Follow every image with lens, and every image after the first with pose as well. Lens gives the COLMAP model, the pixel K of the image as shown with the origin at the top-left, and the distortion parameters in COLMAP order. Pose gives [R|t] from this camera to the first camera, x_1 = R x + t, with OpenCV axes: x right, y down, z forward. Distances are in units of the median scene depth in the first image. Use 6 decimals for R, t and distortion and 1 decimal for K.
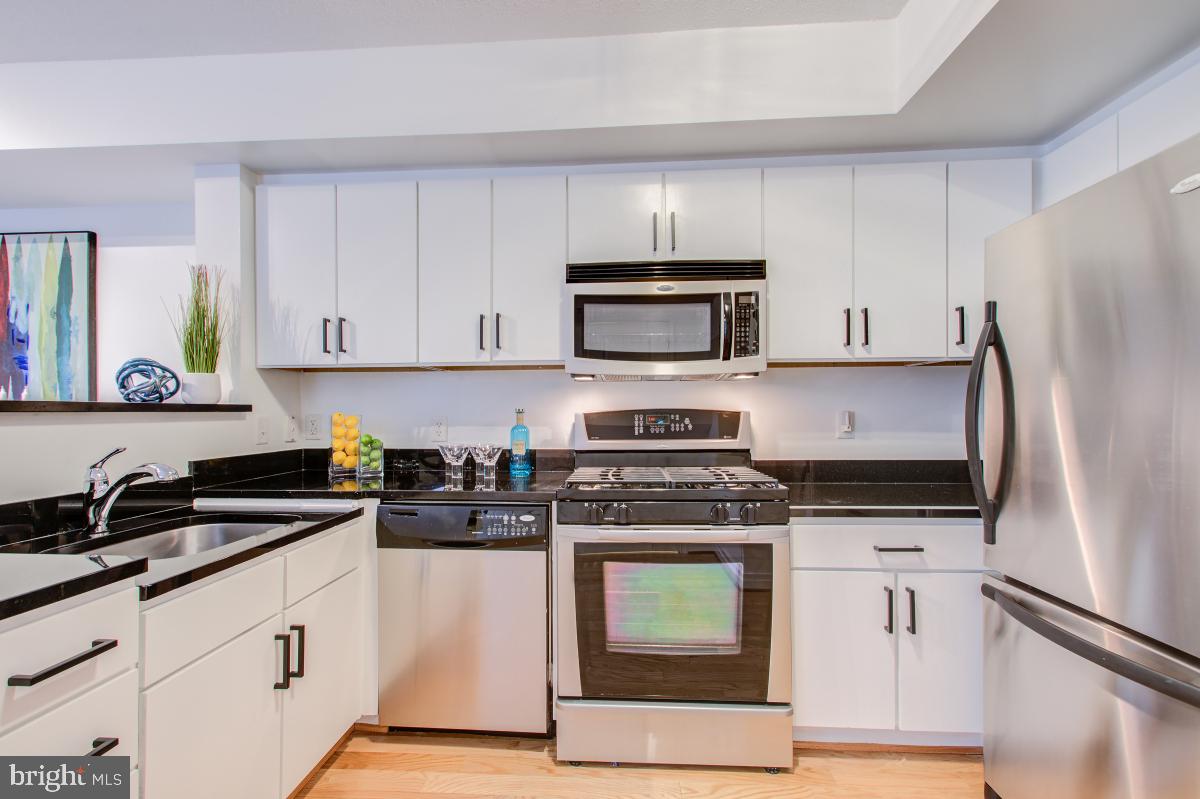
lens RADIAL K [[552.9, 0, 587.7], [0, 552.9, 410.2], [0, 0, 1]] dist [0.011411, 0.000510]
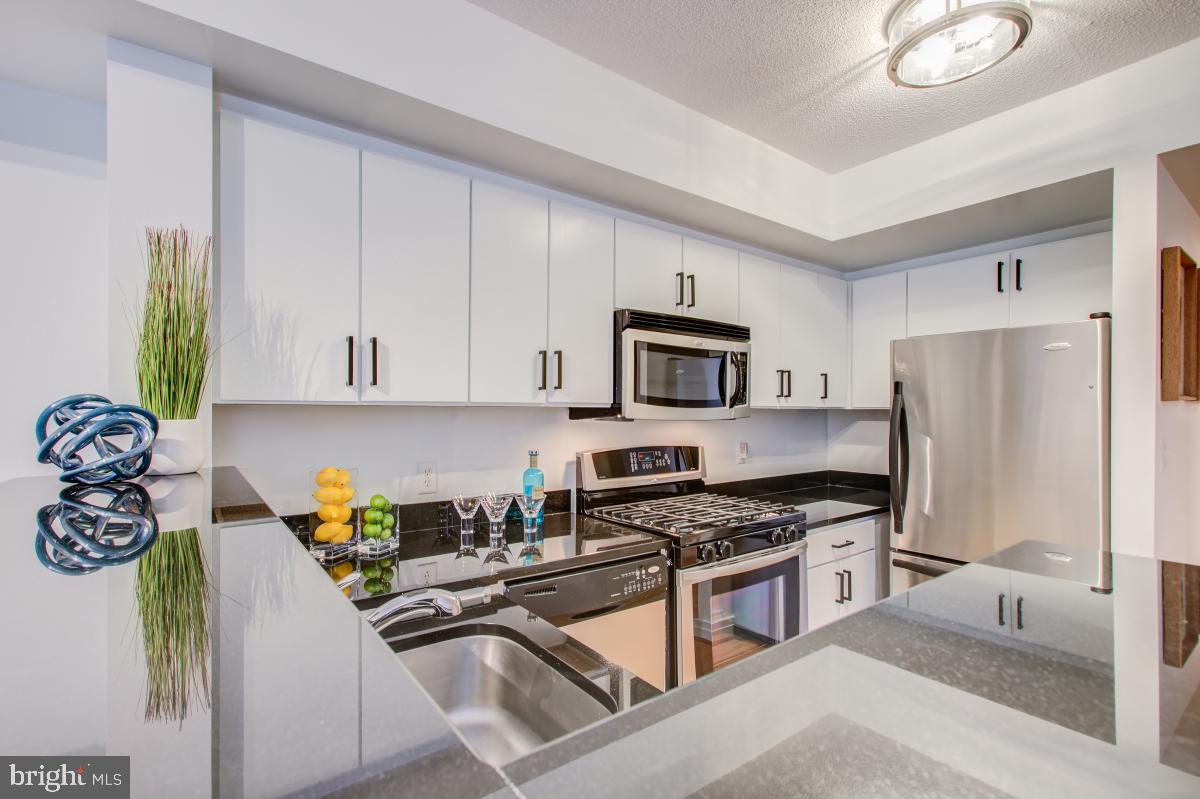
lens RADIAL K [[552.9, 0, 587.7], [0, 552.9, 410.2], [0, 0, 1]] dist [0.011411, 0.000510]
pose [[0.753807, 0.008015, 0.657047, -0.709859], [-0.006385, 0.999968, -0.004872, -0.070703], [-0.657065, -0.000523, 0.753833, 0.273921]]
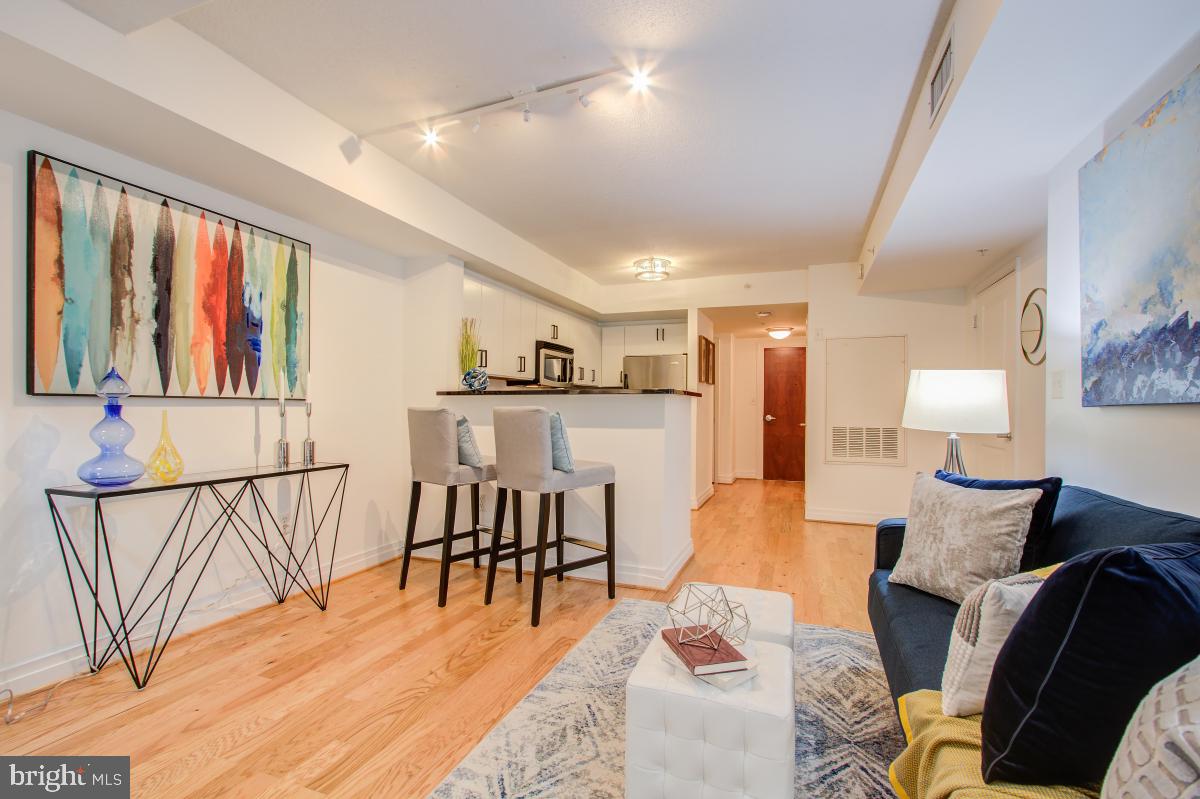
lens RADIAL K [[552.9, 0, 587.7], [0, 552.9, 410.2], [0, 0, 1]] dist [0.011411, 0.000510]
pose [[0.287672, 0.001255, 0.957728, -2.240541], [-0.010123, 0.999947, 0.001731, 0.040433], [-0.957675, -0.010193, 0.287670, 0.080634]]
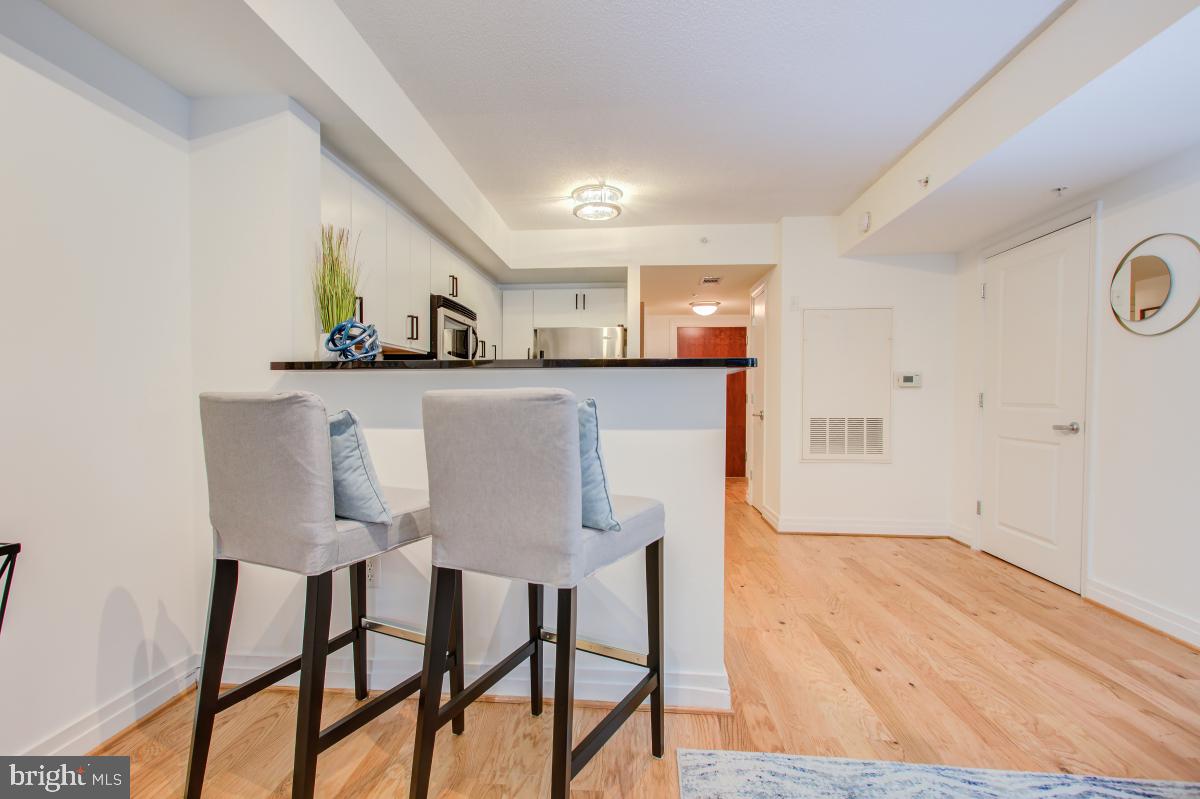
lens RADIAL K [[555.6, 0, 594.8], [0, 555.6, 404.2], [0, 0, 1]] dist [0.008987, 0.000168]
pose [[0.008788, -0.009752, 0.999914, -1.627337], [-0.003801, 0.999945, 0.009786, 0.045028], [-0.999954, -0.003886, 0.008751, 0.489671]]
